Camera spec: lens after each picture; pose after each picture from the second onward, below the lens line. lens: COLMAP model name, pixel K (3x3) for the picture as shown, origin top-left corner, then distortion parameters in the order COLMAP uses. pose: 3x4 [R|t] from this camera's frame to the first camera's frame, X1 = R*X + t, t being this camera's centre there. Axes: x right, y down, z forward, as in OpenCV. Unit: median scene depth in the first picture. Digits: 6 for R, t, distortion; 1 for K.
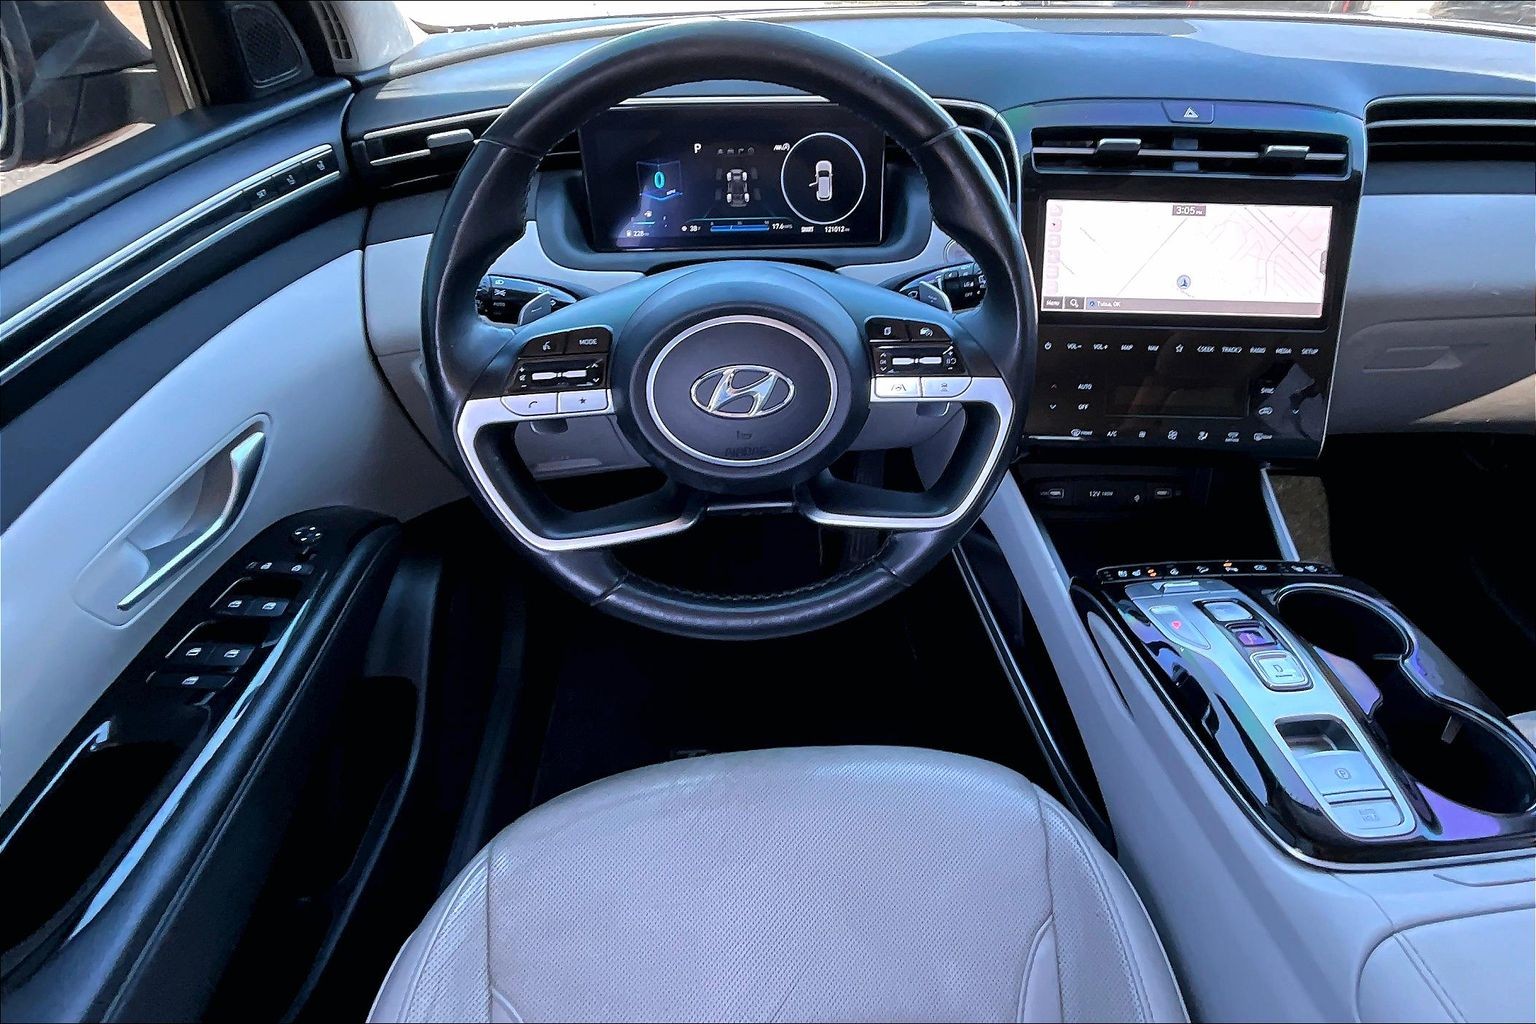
lens RADIAL K [[734.2, 0, 850.1], [0, 734.2, 471.8], [0, 0, 1]] dist [-0.002053, 0.007707]
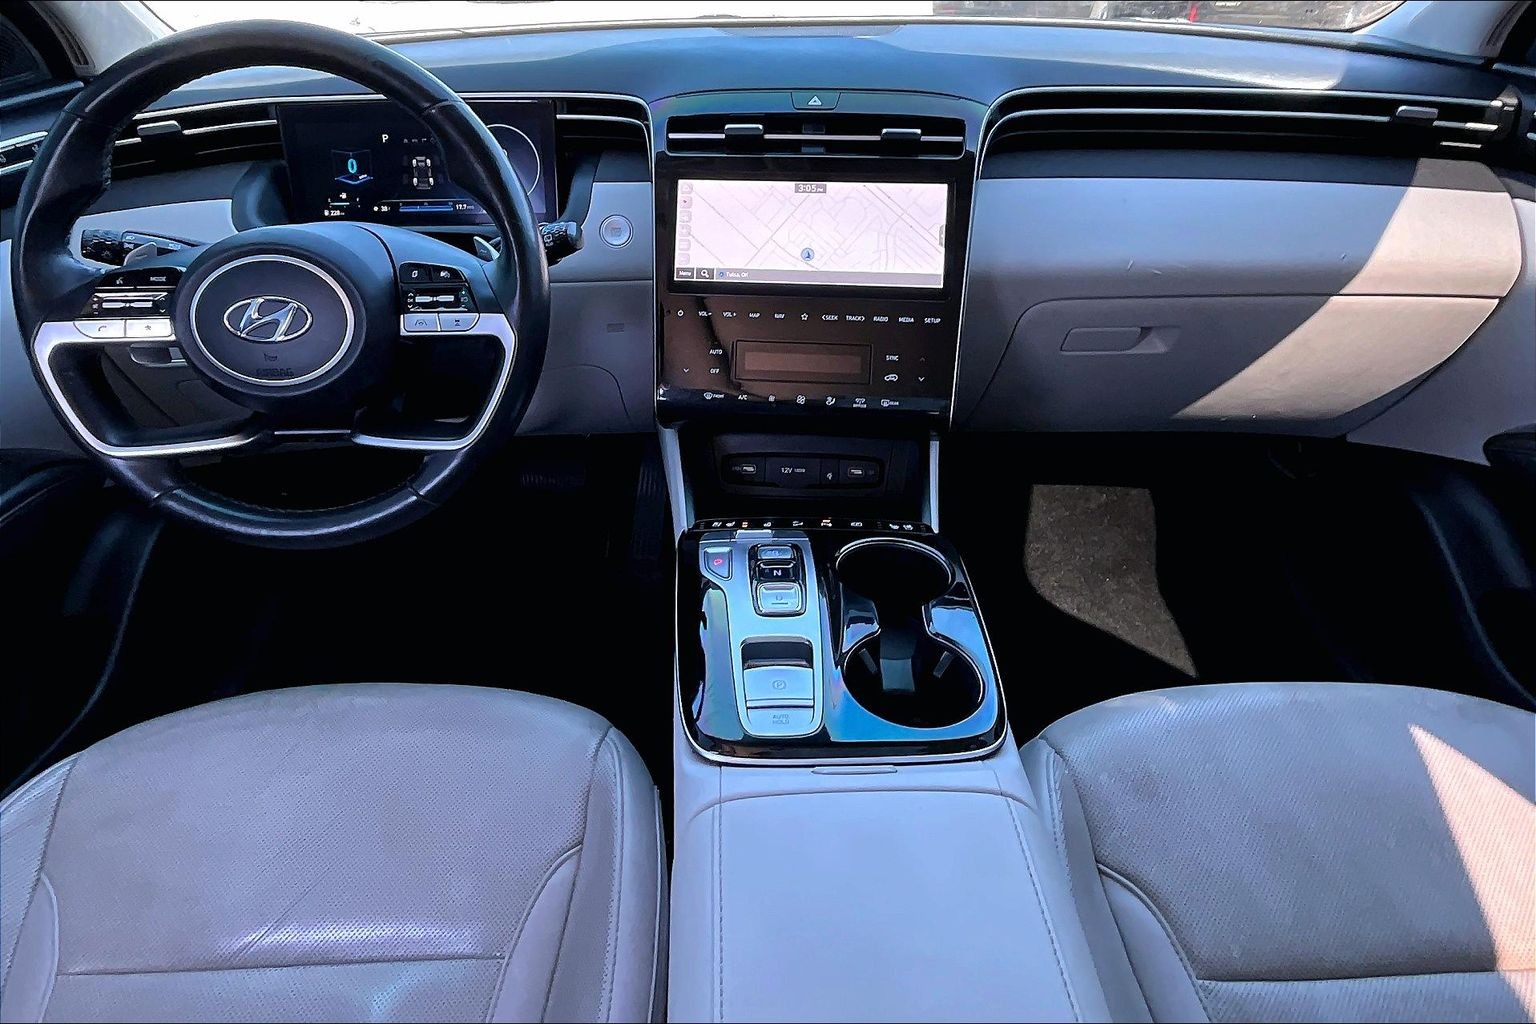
lens RADIAL K [[801.0, 0, 763.7], [0, 801.0, 432.8], [0, 0, 1]] dist [0.012189, 0.000755]
pose [[0.995617, 0.022307, -0.090824, 0.506318], [-0.031810, 0.994009, -0.104565, 0.119674], [0.087947, 0.106996, 0.990362, -0.118342]]
